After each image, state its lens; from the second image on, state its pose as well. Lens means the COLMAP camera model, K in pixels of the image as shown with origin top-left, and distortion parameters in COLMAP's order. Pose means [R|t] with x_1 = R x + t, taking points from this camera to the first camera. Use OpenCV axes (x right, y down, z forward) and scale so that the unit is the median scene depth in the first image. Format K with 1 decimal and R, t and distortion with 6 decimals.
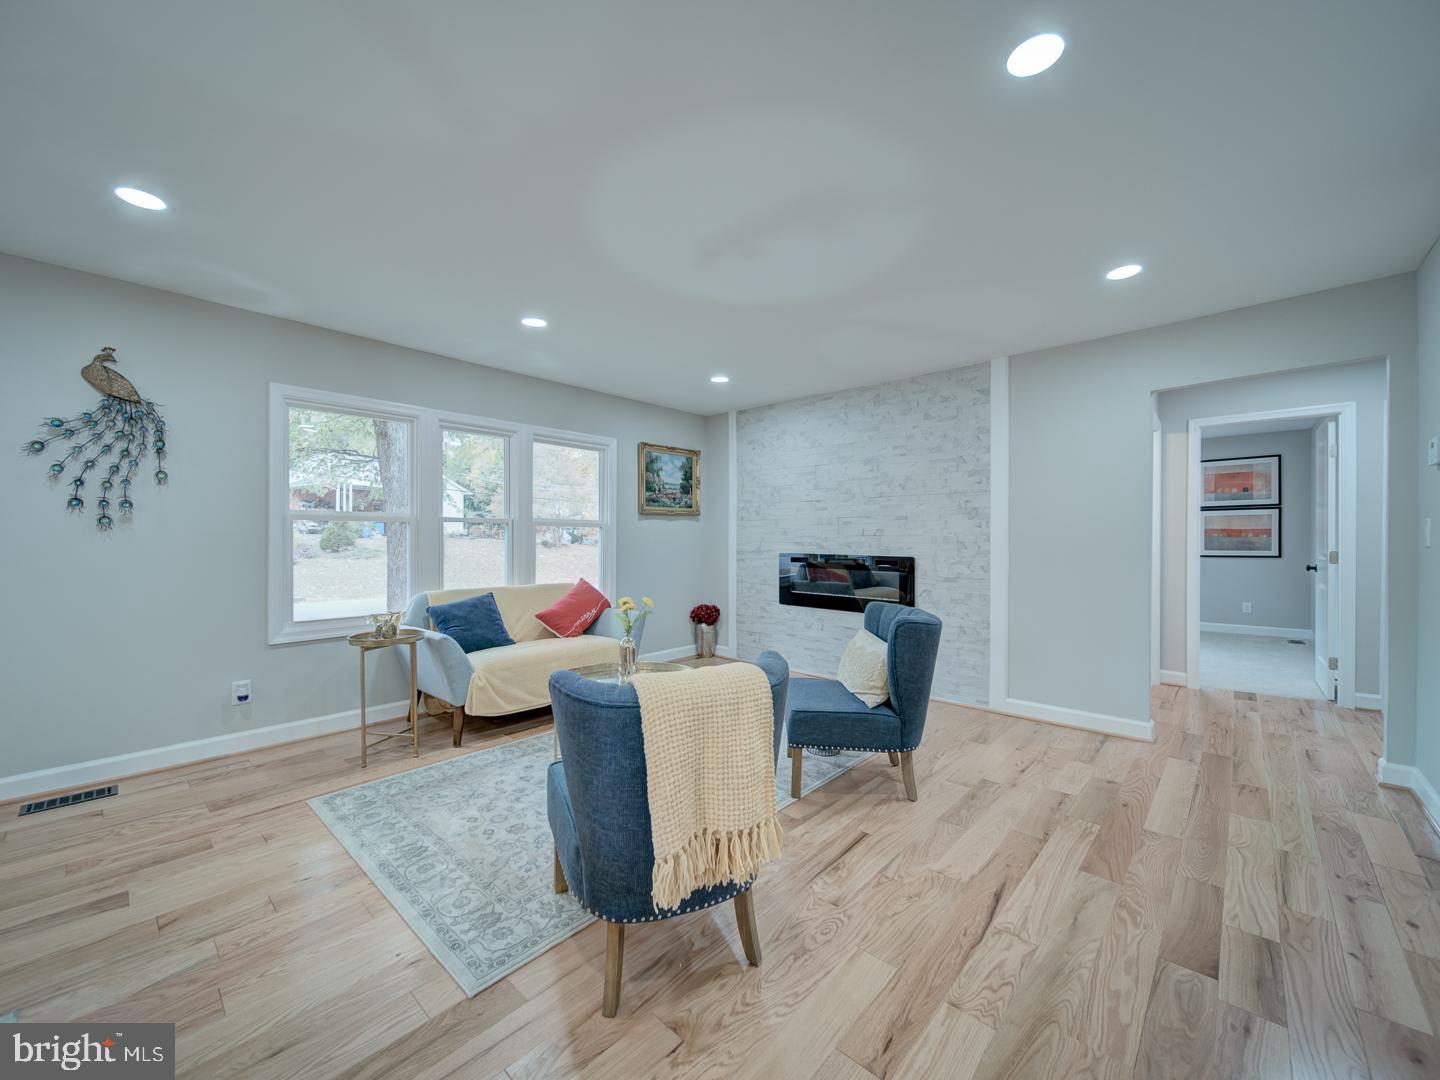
lens RADIAL K [[566.2, 0, 722.5], [0, 566.2, 542.1], [0, 0, 1]] dist [-0.001167, -0.001174]
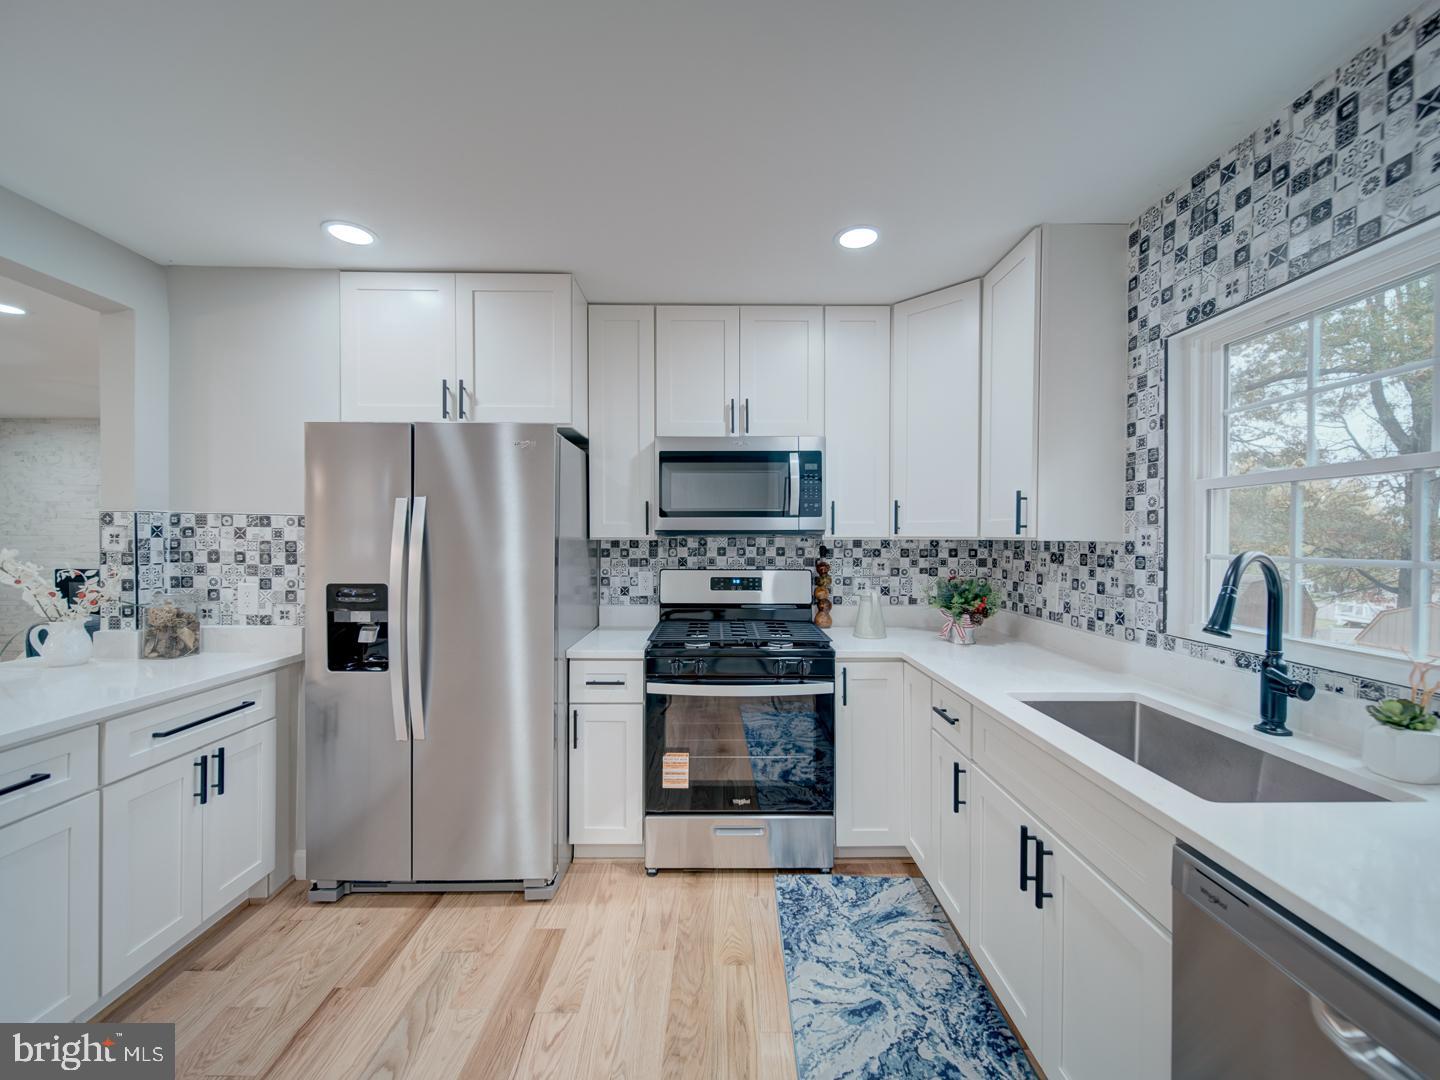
lens RADIAL K [[566.2, 0, 723.3], [0, 566.2, 541.8], [0, 0, 1]] dist [-0.001167, -0.001174]
pose [[0.733143, -0.001893, 0.680072, 0.289397], [-0.003162, 0.999976, 0.006192, -0.038560], [-0.680067, -0.006690, 0.733119, -0.536701]]
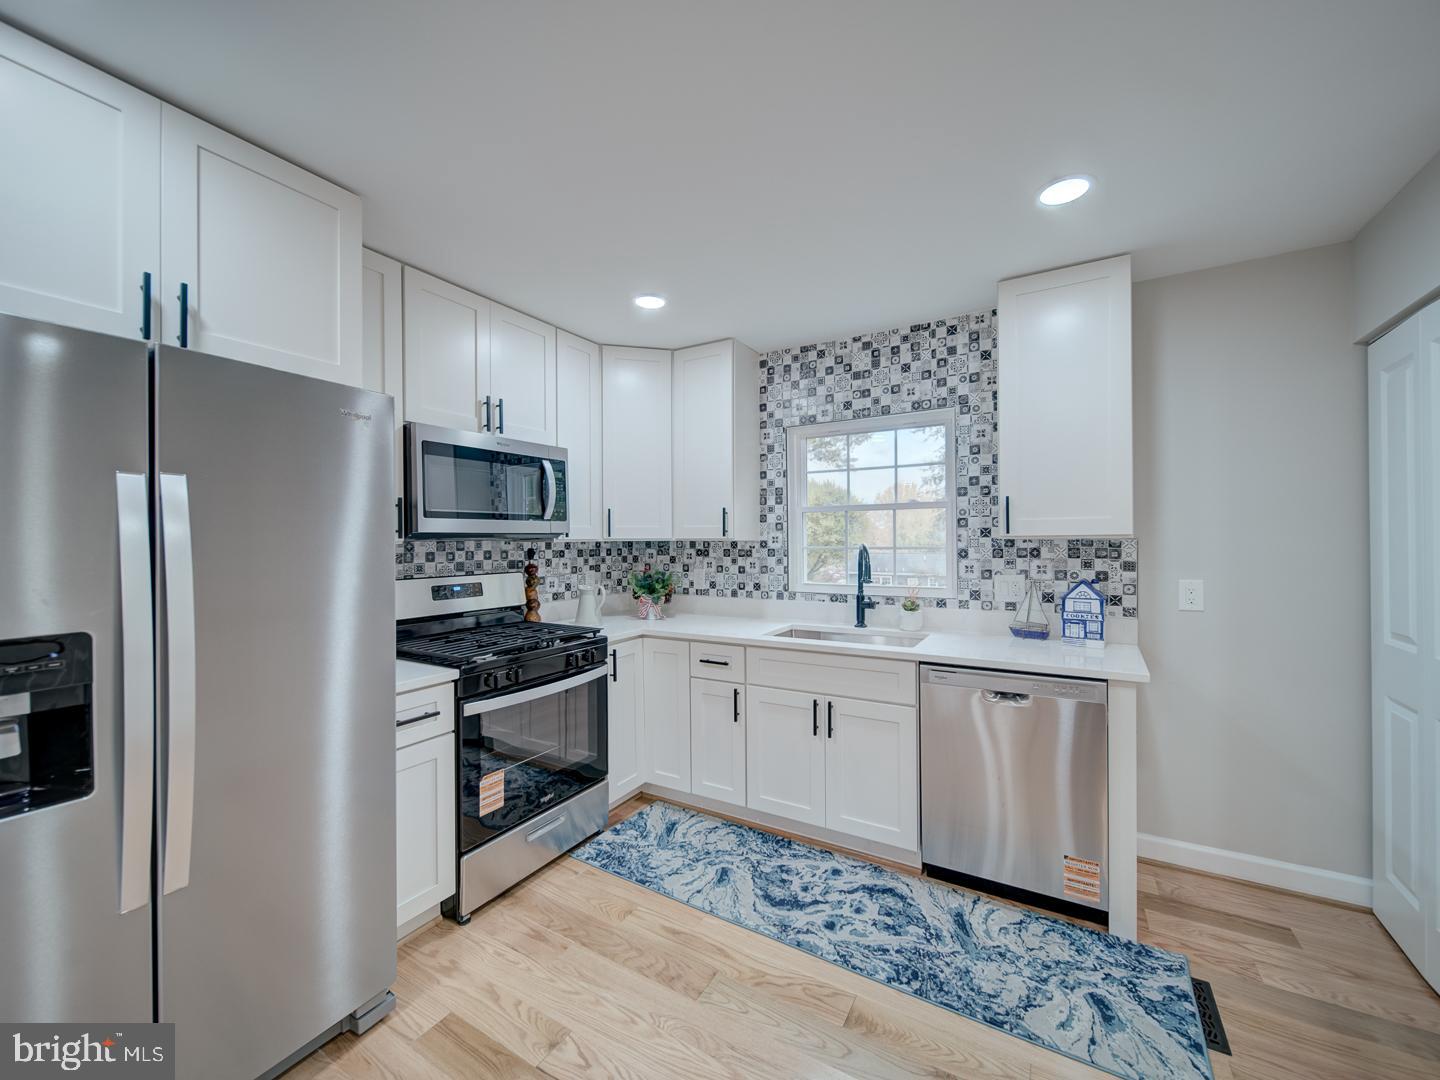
lens RADIAL K [[566.2, 0, 724.6], [0, 566.2, 541.9], [0, 0, 1]] dist [-0.001167, -0.001174]
pose [[-0.211760, -0.001143, 0.977321, 0.127258], [0.008527, 0.999959, 0.003017, -0.038025], [-0.977284, 0.008973, -0.211742, -0.268511]]
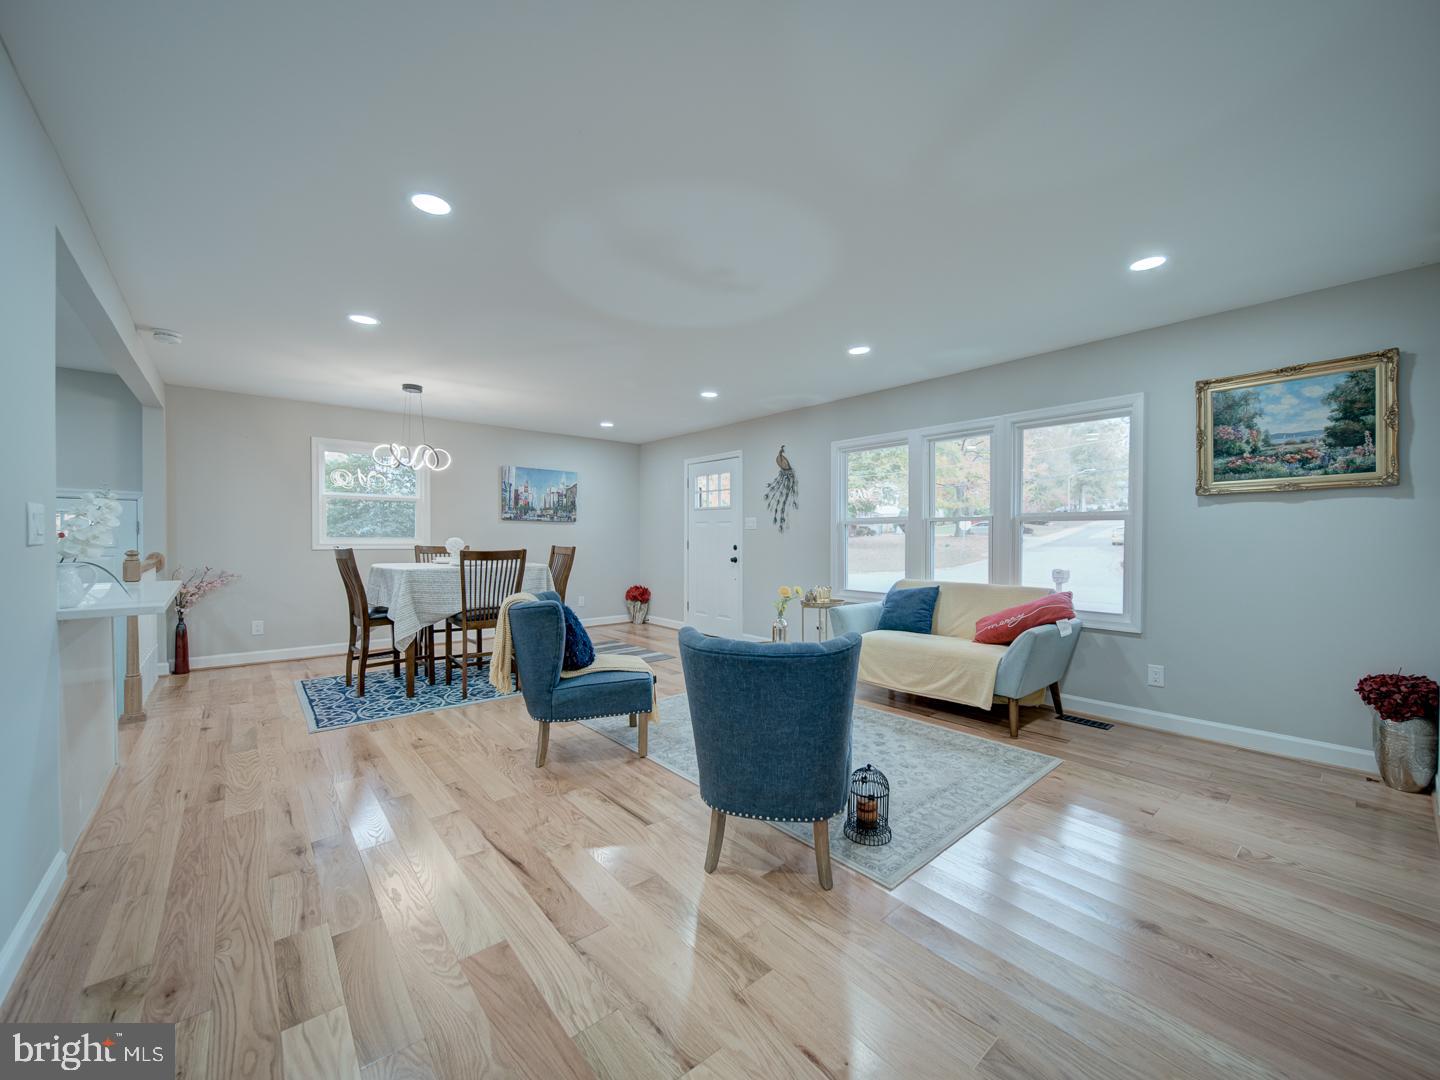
lens RADIAL K [[566.2, 0, 721.3], [0, 566.2, 539.4], [0, 0, 1]] dist [-0.001167, -0.001174]
pose [[-0.126090, 0.000584, -0.992019, 0.549402], [-0.005761, 0.999983, 0.001321, 0.001162], [0.992002, 0.005882, -0.126084, 0.553417]]
